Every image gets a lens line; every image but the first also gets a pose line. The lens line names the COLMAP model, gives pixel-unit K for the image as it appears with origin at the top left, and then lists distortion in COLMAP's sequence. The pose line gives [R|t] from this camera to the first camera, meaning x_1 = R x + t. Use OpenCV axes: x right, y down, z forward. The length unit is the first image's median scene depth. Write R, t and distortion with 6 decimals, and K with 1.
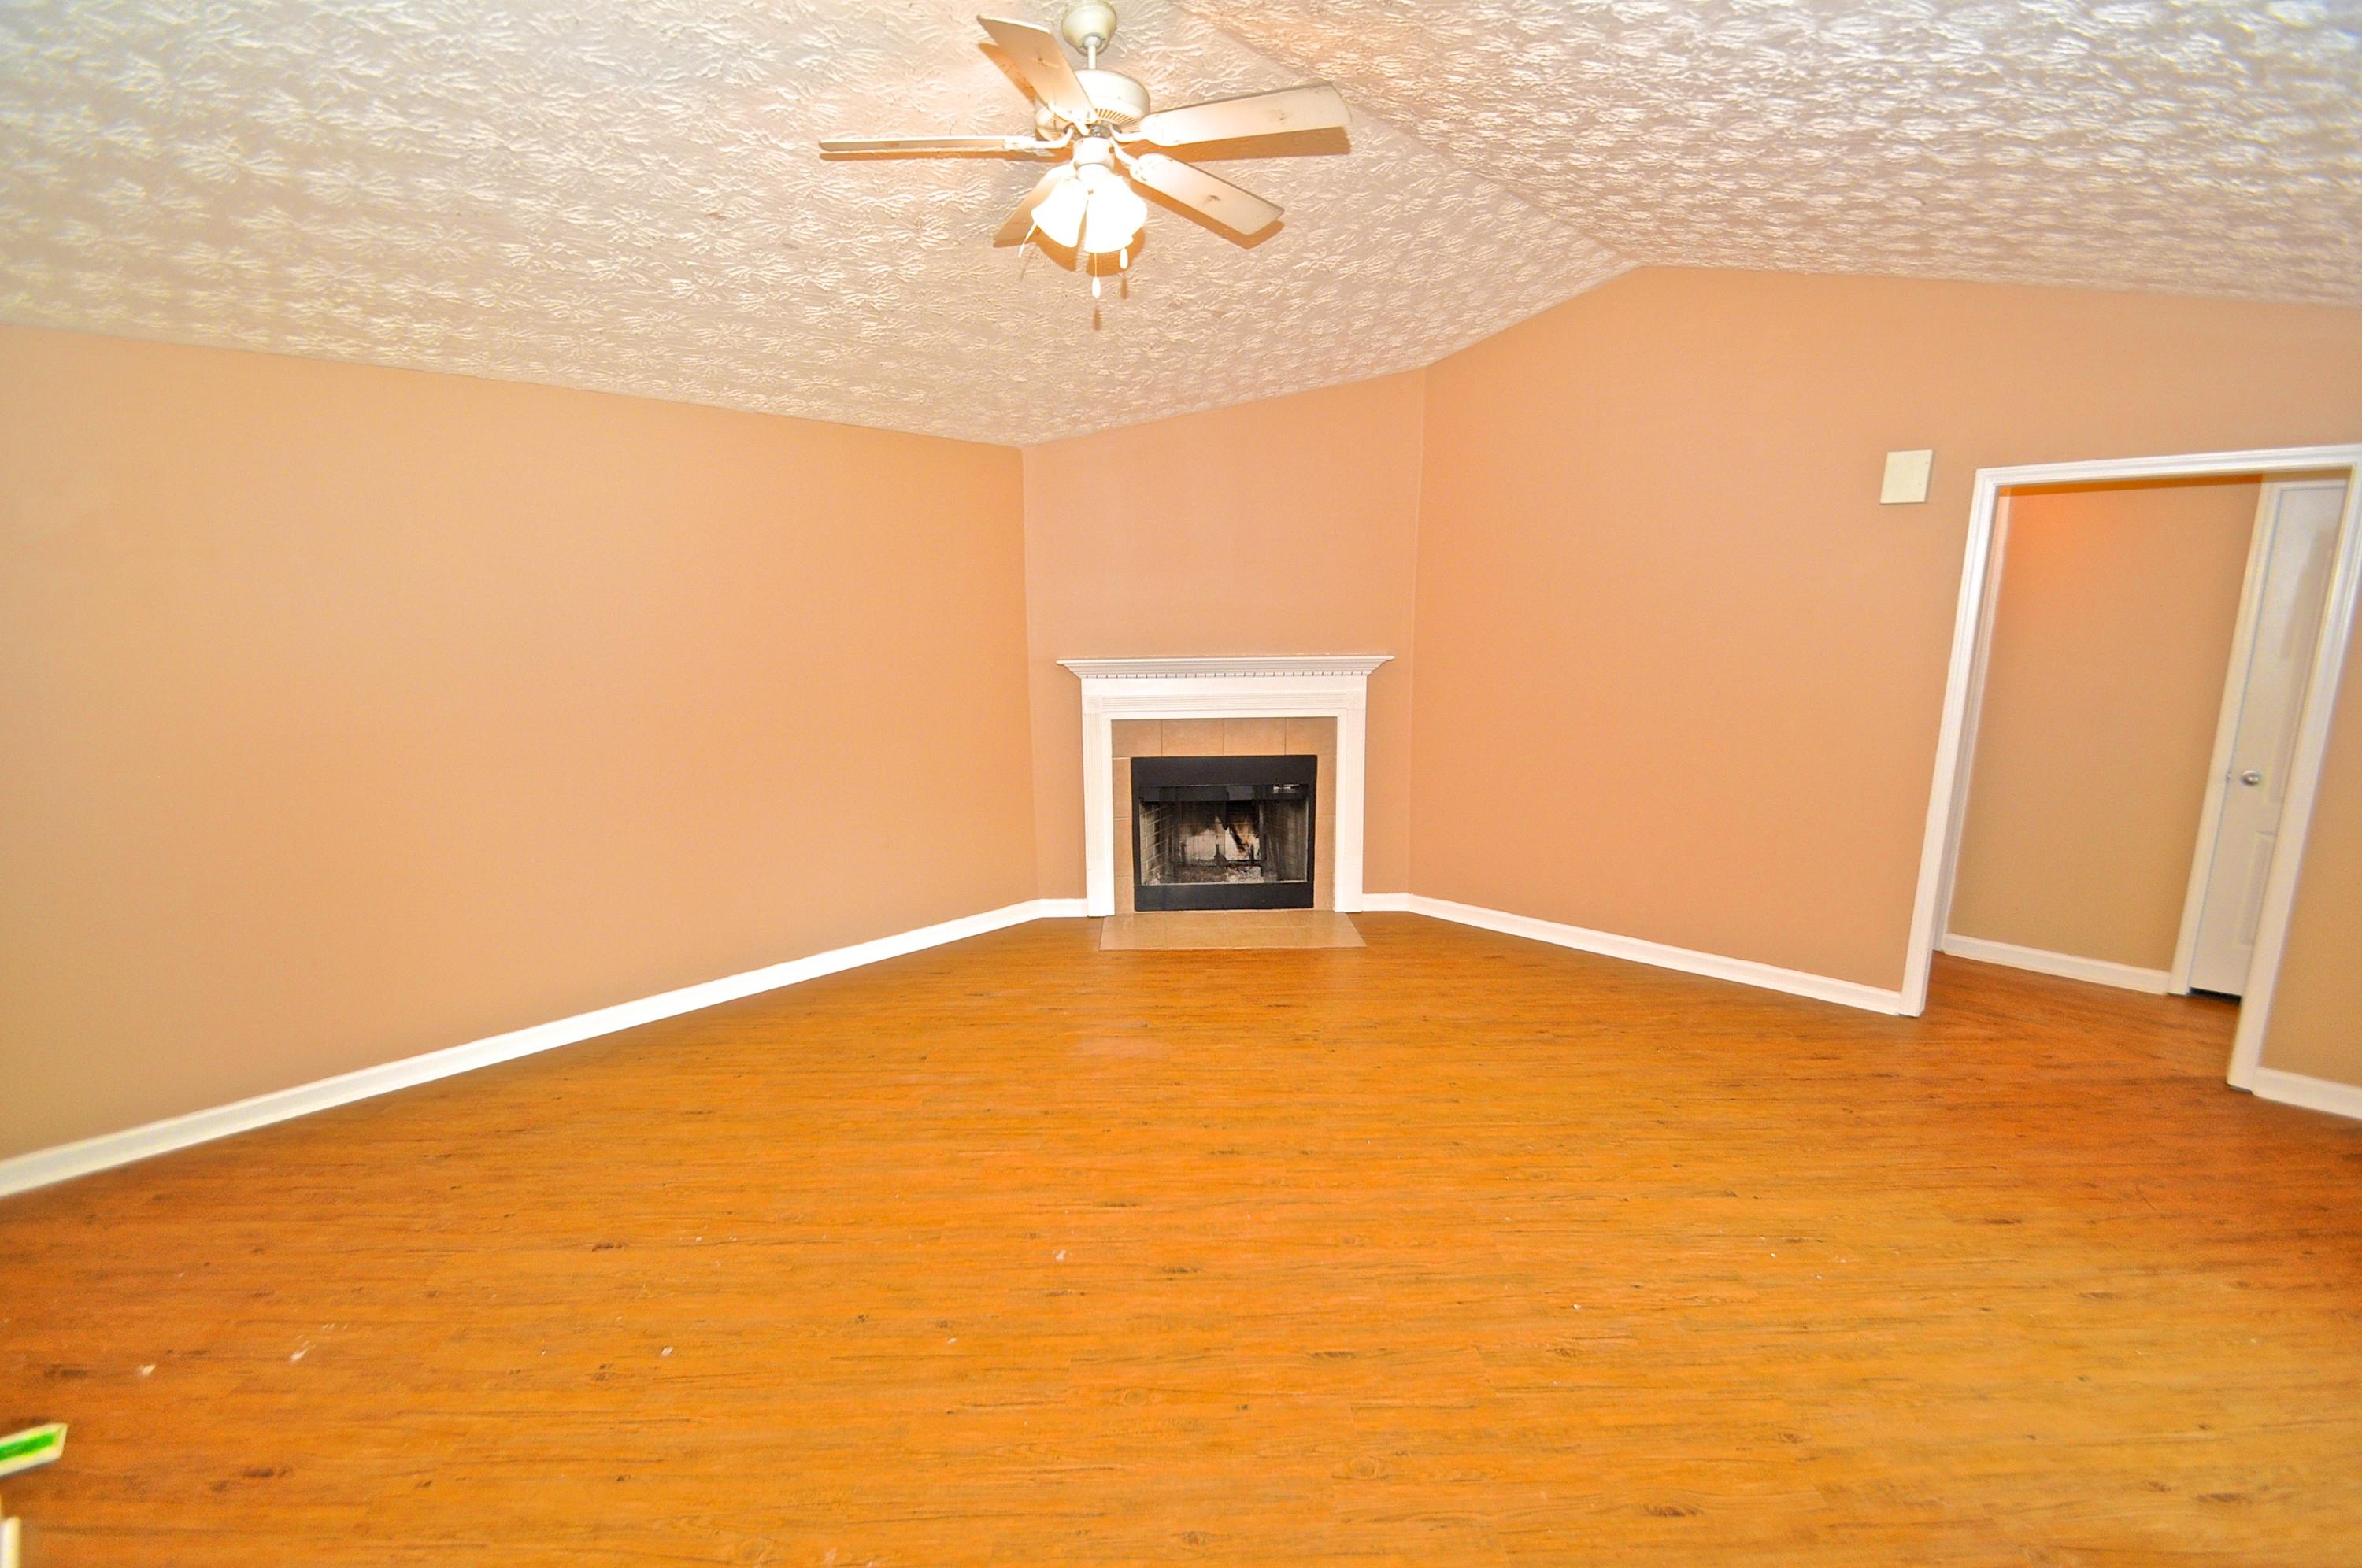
lens RADIAL K [[975.8, 0, 1181.0], [0, 975.8, 784.0], [0, 0, 1]] dist [0.014307, -0.010311]
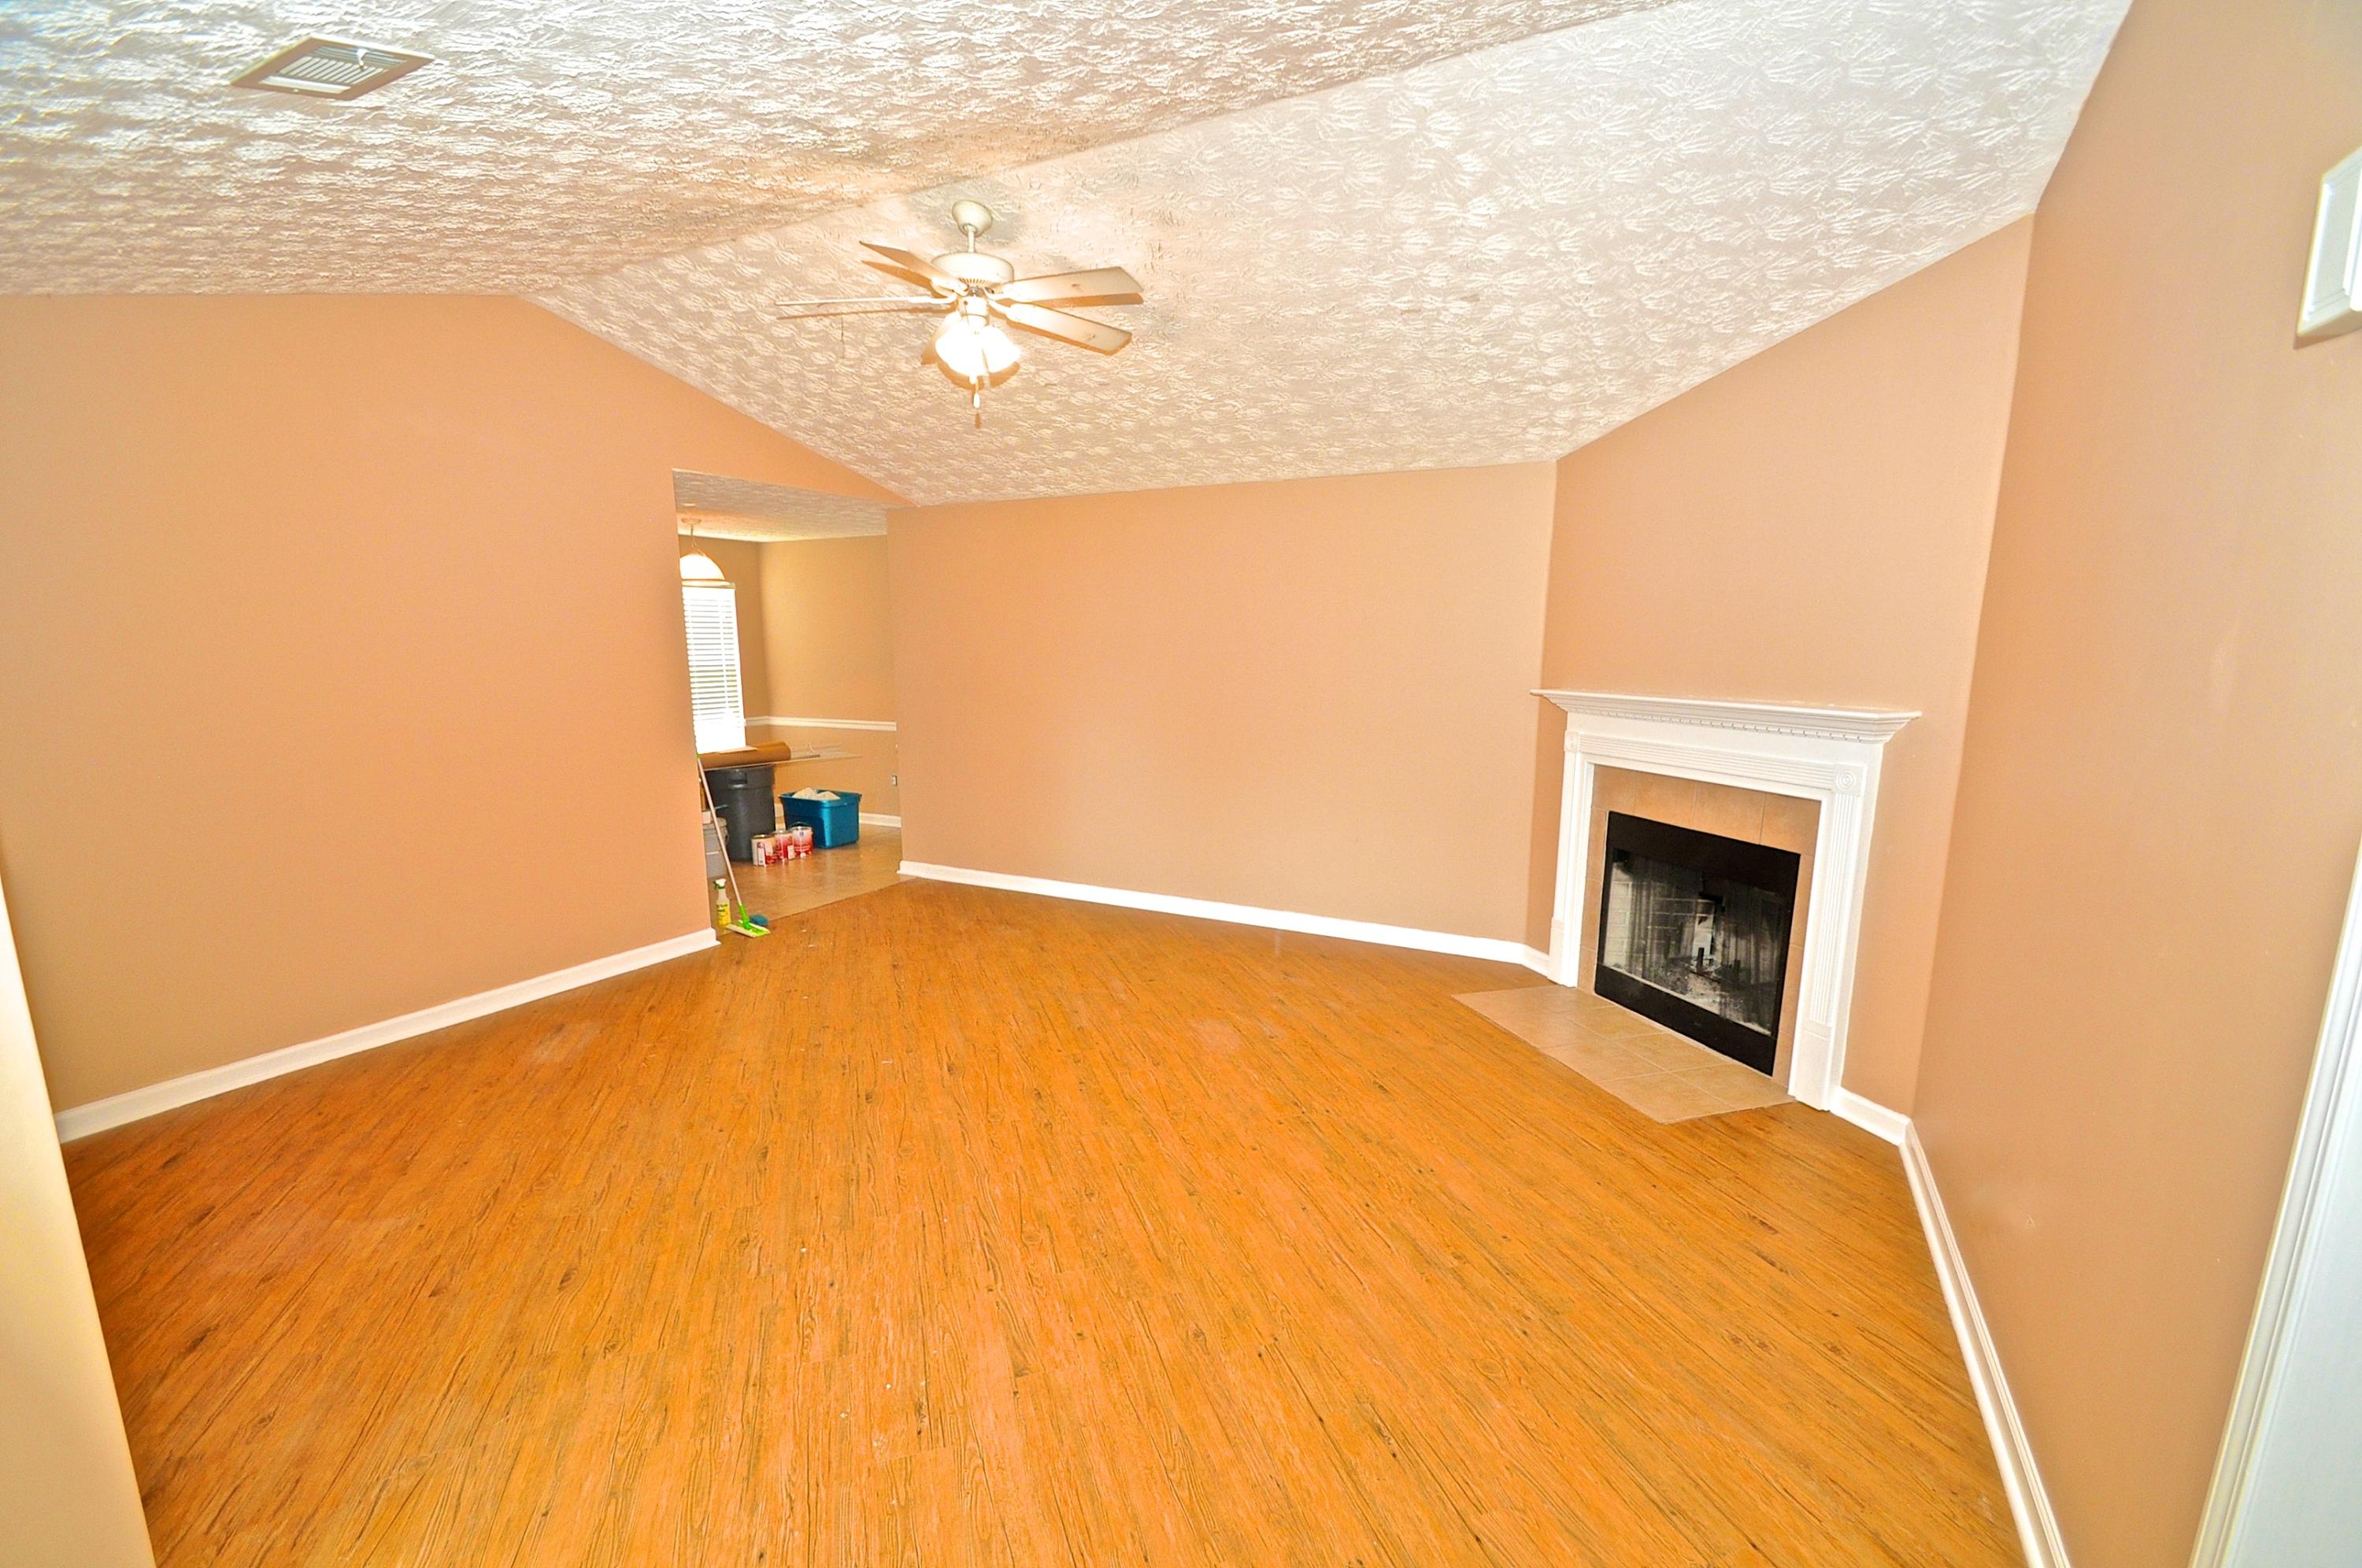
lens RADIAL K [[948.3, 0, 1181.0], [0, 948.3, 784.0], [0, 0, 1]] dist [0.002792, 0.000034]
pose [[0.354398, 0.152235, -0.922620, 0.900094], [-0.169265, 0.980804, 0.096817, -0.105511], [0.919648, 0.121855, 0.373362, 0.559984]]
